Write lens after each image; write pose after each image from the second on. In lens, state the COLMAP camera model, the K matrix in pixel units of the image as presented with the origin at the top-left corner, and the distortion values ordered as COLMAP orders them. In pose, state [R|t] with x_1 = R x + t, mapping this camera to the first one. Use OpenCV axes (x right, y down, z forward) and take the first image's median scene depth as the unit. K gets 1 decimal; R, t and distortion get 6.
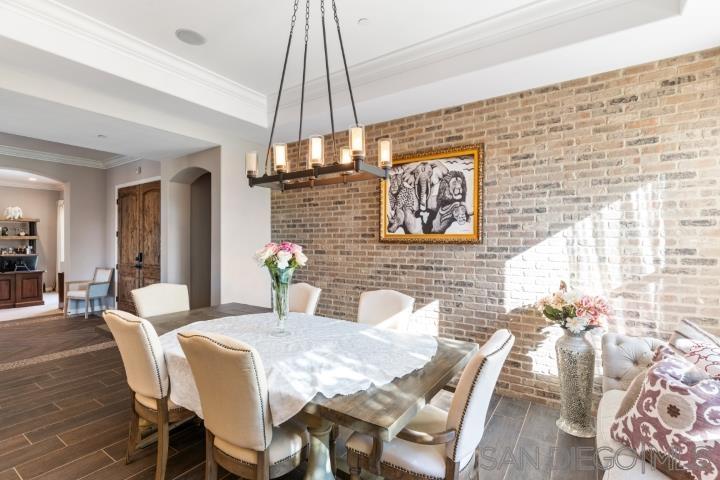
lens RADIAL K [[342.1, 0, 359.1], [0, 342.1, 239.8], [0, 0, 1]] dist [0.000782, -0.000453]
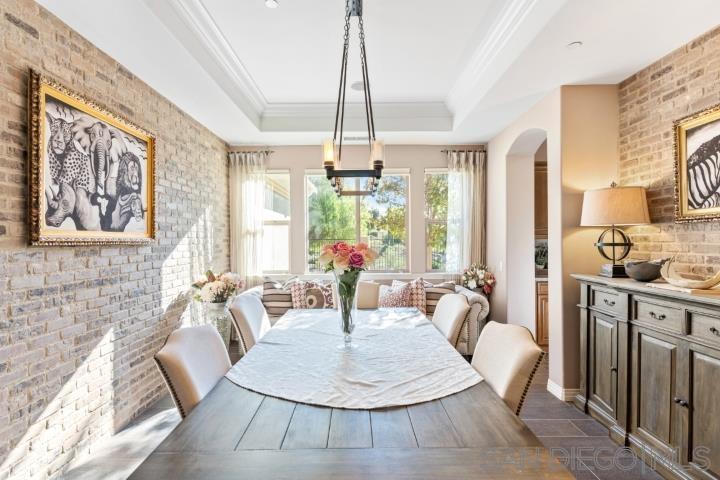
lens RADIAL K [[342.1, 0, 359.4], [0, 342.1, 239.8], [0, 0, 1]] dist [0.000782, -0.000453]
pose [[-0.568511, 0.000623, 0.822675, -0.647238], [0.003317, 0.999993, 0.001535, 0.000579], [-0.822669, 0.003601, -0.568510, 0.977087]]
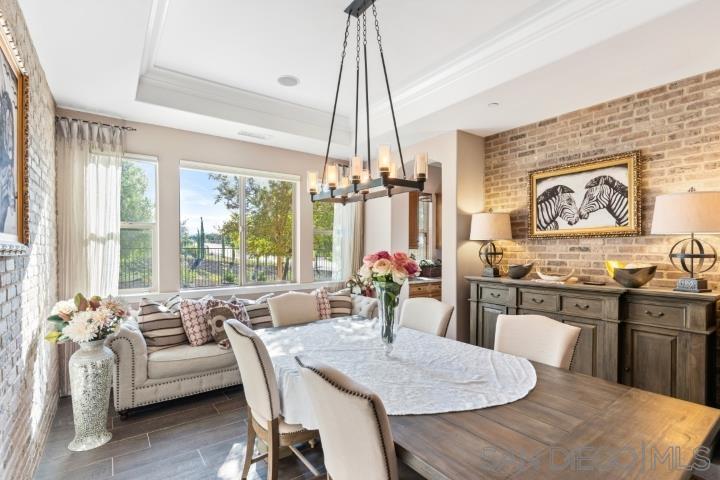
lens RADIAL K [[342.1, 0, 361.2], [0, 342.1, 252.3], [0, 0, 1]] dist [0.000782, -0.000453]
pose [[-0.942909, -0.006465, 0.332989, -0.307940], [-0.003423, 0.999947, 0.009721, 0.001418], [-0.333034, 0.008026, -0.942881, 1.215470]]
